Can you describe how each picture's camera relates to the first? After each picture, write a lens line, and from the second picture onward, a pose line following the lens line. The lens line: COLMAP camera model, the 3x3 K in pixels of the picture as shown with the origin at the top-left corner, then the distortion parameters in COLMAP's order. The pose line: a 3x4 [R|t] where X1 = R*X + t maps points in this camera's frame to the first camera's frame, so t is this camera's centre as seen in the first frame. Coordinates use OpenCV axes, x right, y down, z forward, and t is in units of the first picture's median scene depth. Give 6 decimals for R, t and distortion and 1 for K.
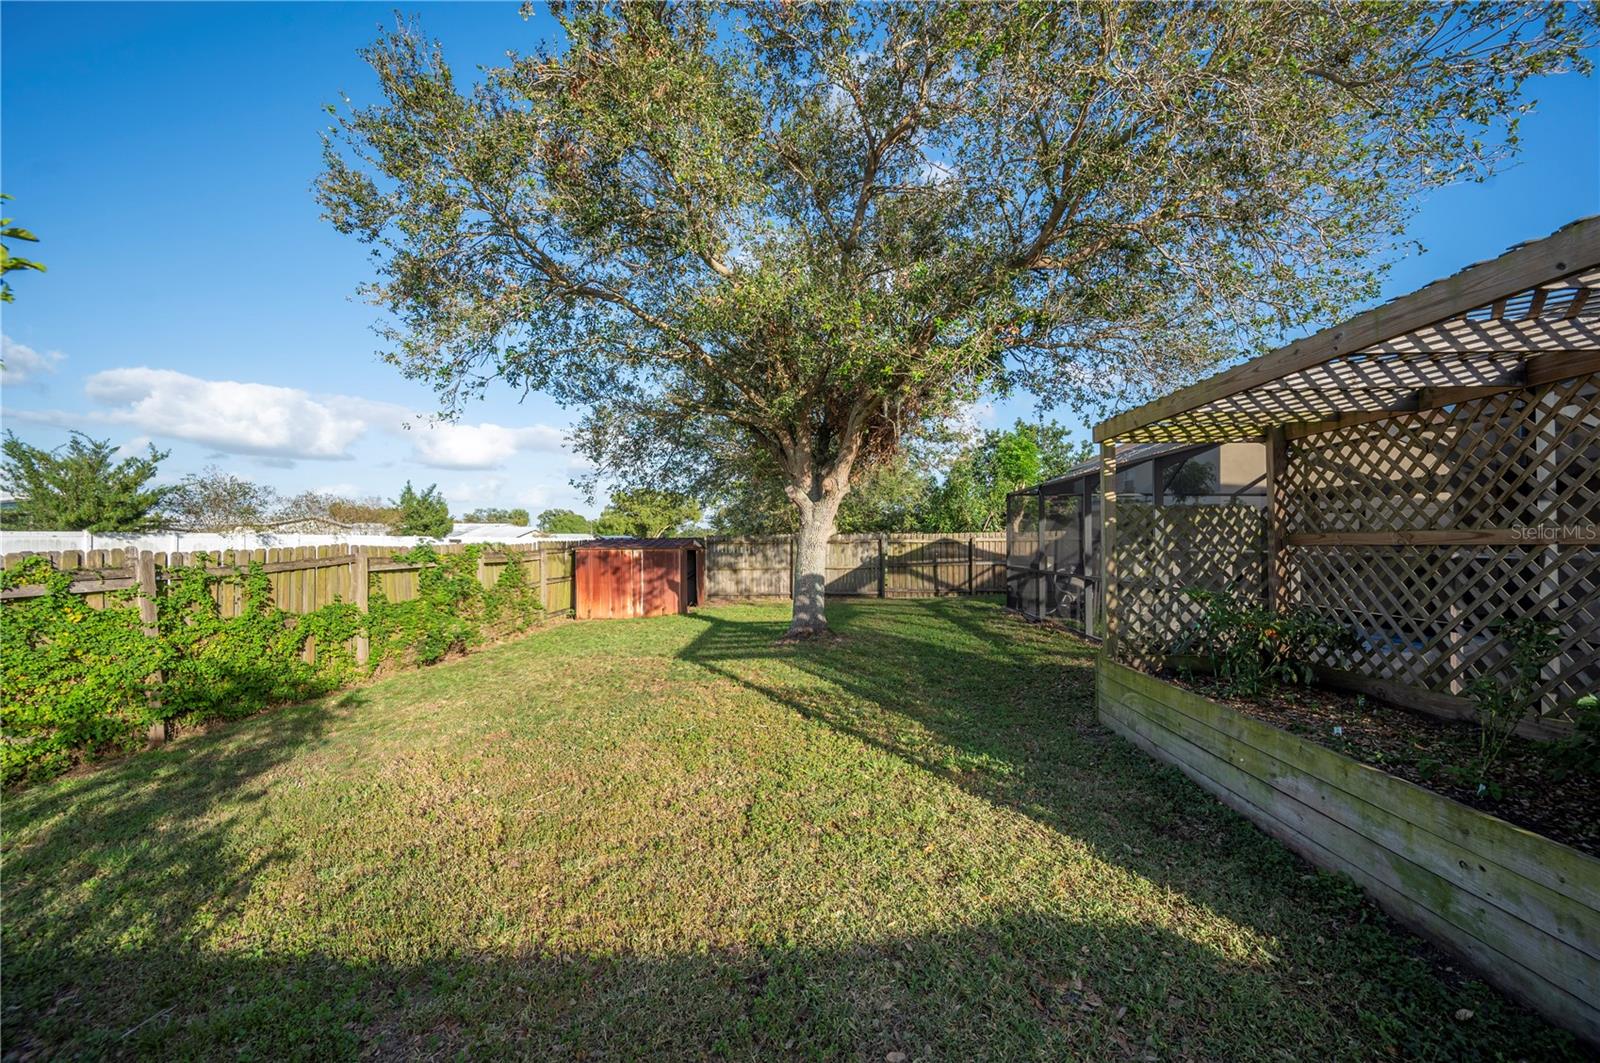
lens RADIAL K [[641.3, 0, 800.8], [0, 641.3, 535.4], [0, 0, 1]] dist [0.000173, 0.000022]
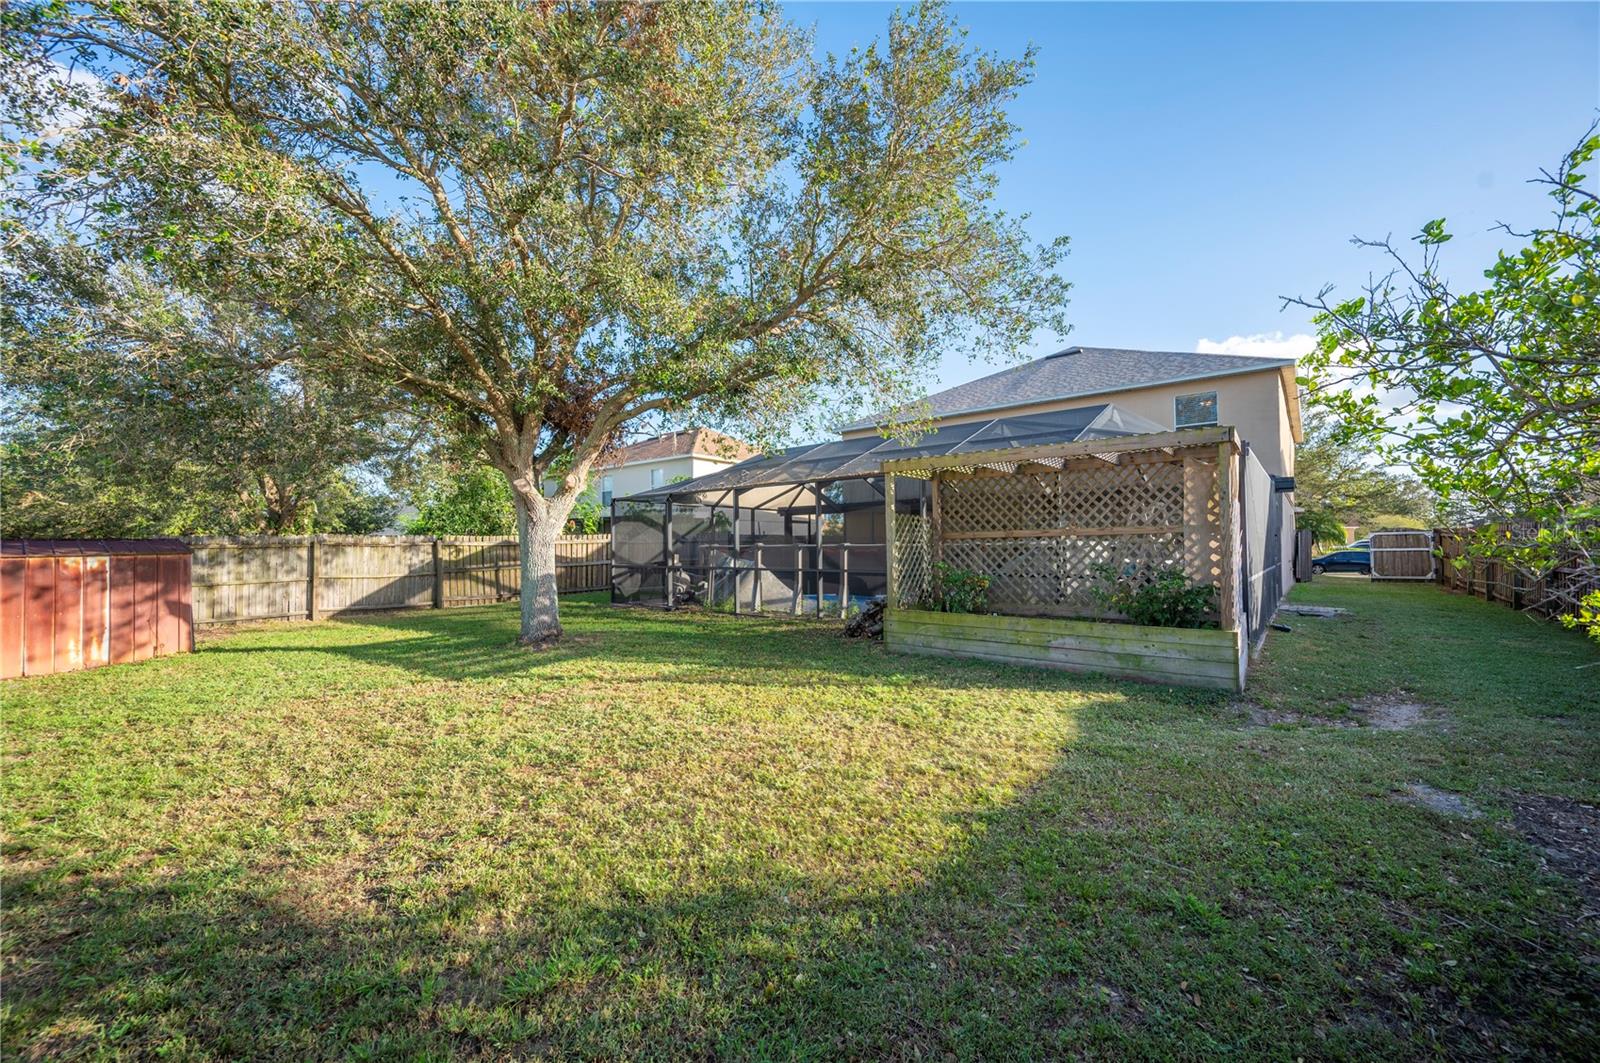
lens RADIAL K [[641.3, 0, 800.8], [0, 641.3, 535.4], [0, 0, 1]] dist [0.000173, 0.000022]
pose [[0.600181, 0.008808, 0.799816, -0.280298], [0.001021, 0.999930, -0.011778, 0.008426], [-0.799864, 0.007886, 0.600130, 0.071192]]
